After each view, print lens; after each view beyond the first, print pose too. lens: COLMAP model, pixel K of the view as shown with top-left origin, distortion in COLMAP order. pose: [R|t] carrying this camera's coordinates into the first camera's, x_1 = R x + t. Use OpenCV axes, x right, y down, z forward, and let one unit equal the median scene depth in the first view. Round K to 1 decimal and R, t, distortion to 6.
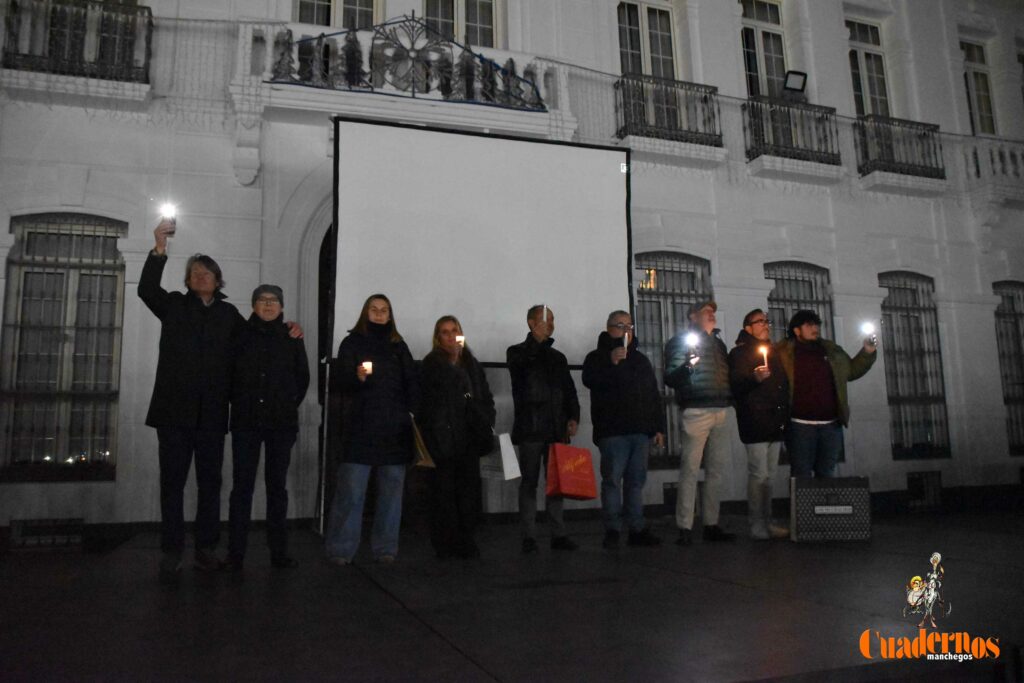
lens RADIAL K [[808.3, 0, 489.7], [0, 808.3, 337.5], [0, 0, 1]] dist [-0.139200, 0.099981]
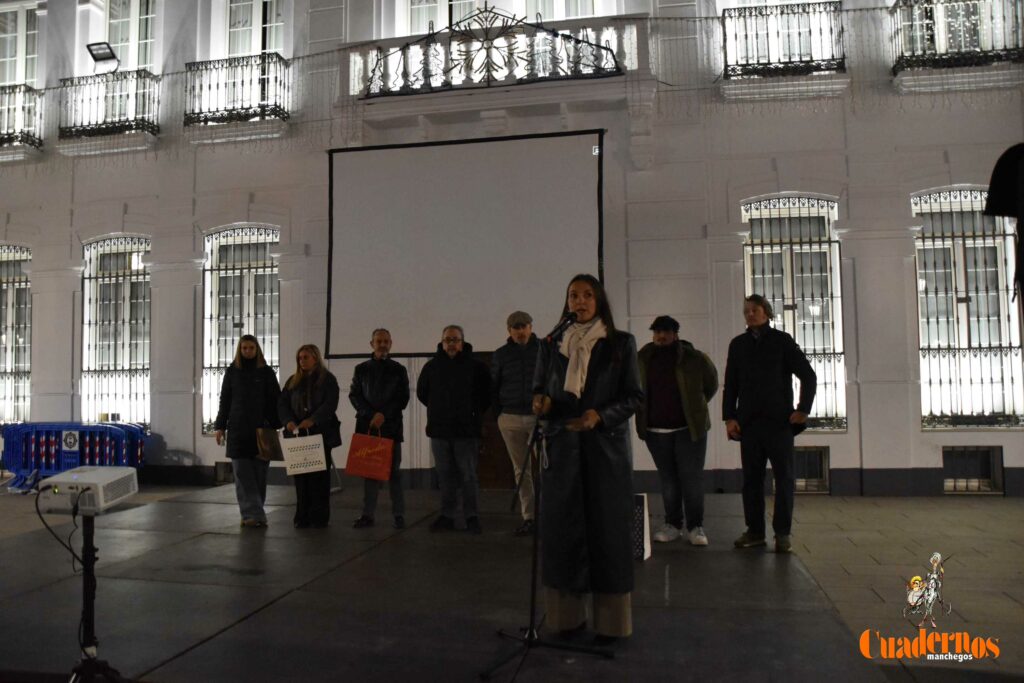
lens RADIAL K [[806.6, 0, 483.2], [0, 806.6, 345.7], [0, 0, 1]] dist [-0.135860, 0.092346]
pose [[0.871673, -0.020332, -0.489667, 0.474898], [0.075364, 0.992816, 0.092936, -0.067108], [0.484259, -0.117913, 0.866943, 0.042644]]
